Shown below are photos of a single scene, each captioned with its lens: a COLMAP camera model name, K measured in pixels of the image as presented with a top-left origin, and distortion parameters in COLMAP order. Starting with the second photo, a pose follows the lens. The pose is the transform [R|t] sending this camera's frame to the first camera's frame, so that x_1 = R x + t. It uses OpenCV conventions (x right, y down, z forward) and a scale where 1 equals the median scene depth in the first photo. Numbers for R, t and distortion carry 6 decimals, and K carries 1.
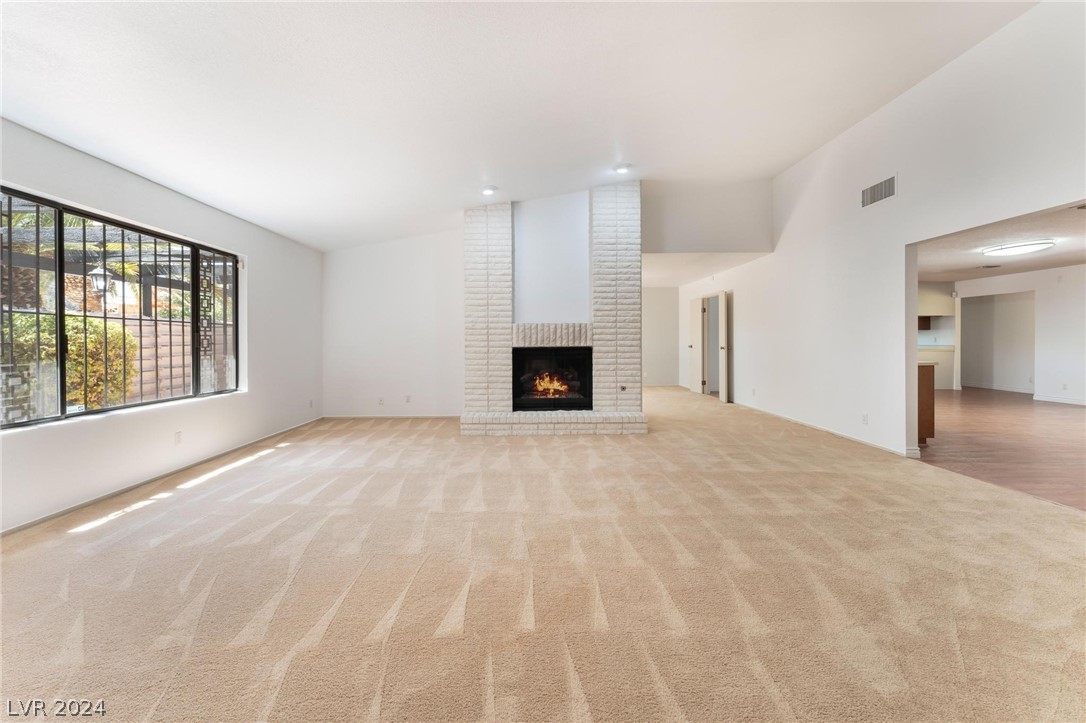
lens RADIAL K [[448.7, 0, 540.6], [0, 448.7, 348.2], [0, 0, 1]] dist [-0.001542, -0.000200]
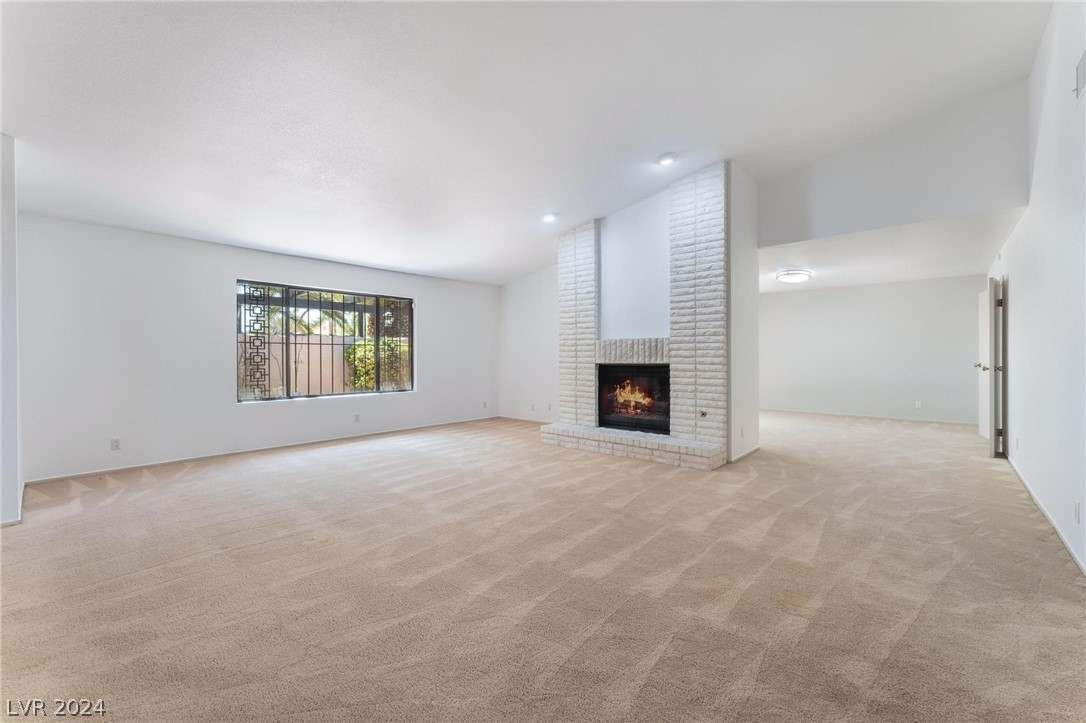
lens RADIAL K [[445.6, 0, 543.0], [0, 445.6, 361.5], [0, 0, 1]] dist [0.000796, 0.000076]
pose [[0.733553, 0.010280, -0.679554, 0.533462], [-0.009421, 0.999943, 0.004957, -0.010300], [0.679566, 0.002766, 0.733609, 0.182781]]
